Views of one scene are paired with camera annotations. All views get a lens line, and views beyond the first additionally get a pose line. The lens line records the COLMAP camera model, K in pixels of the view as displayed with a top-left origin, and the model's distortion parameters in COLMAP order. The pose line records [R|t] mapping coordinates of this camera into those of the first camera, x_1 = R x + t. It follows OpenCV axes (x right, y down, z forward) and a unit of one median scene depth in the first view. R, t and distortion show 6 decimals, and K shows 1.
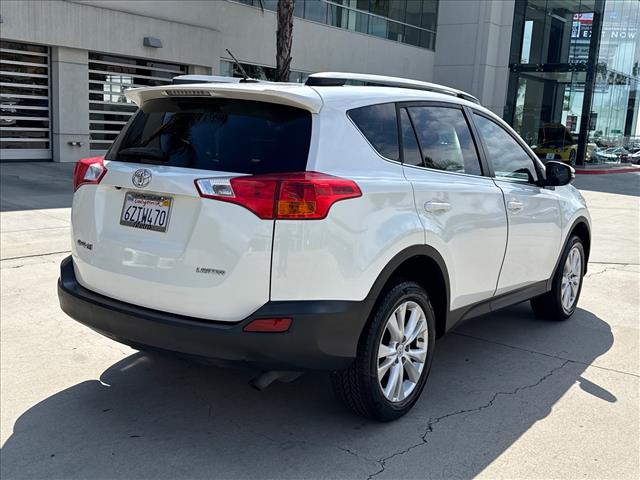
lens RADIAL K [[665.7, 0, 320.6], [0, 665.7, 239.0], [0, 0, 1]] dist [0.093847, 0.000000]
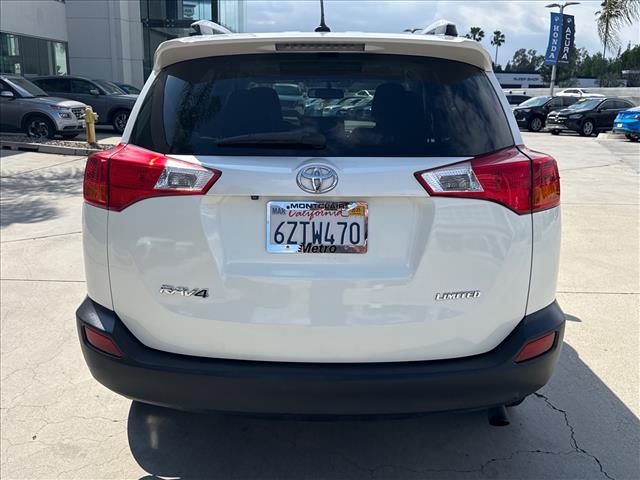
lens RADIAL K [[589.4, 0, 320.0], [0, 589.4, 243.3], [0, 0, 1]] dist [0.066407, 0.000000]
pose [[0.826438, -0.176777, 0.534556, -0.586075], [0.120908, 0.983003, 0.138150, -0.108113], [-0.549892, -0.049540, 0.833765, 0.501904]]
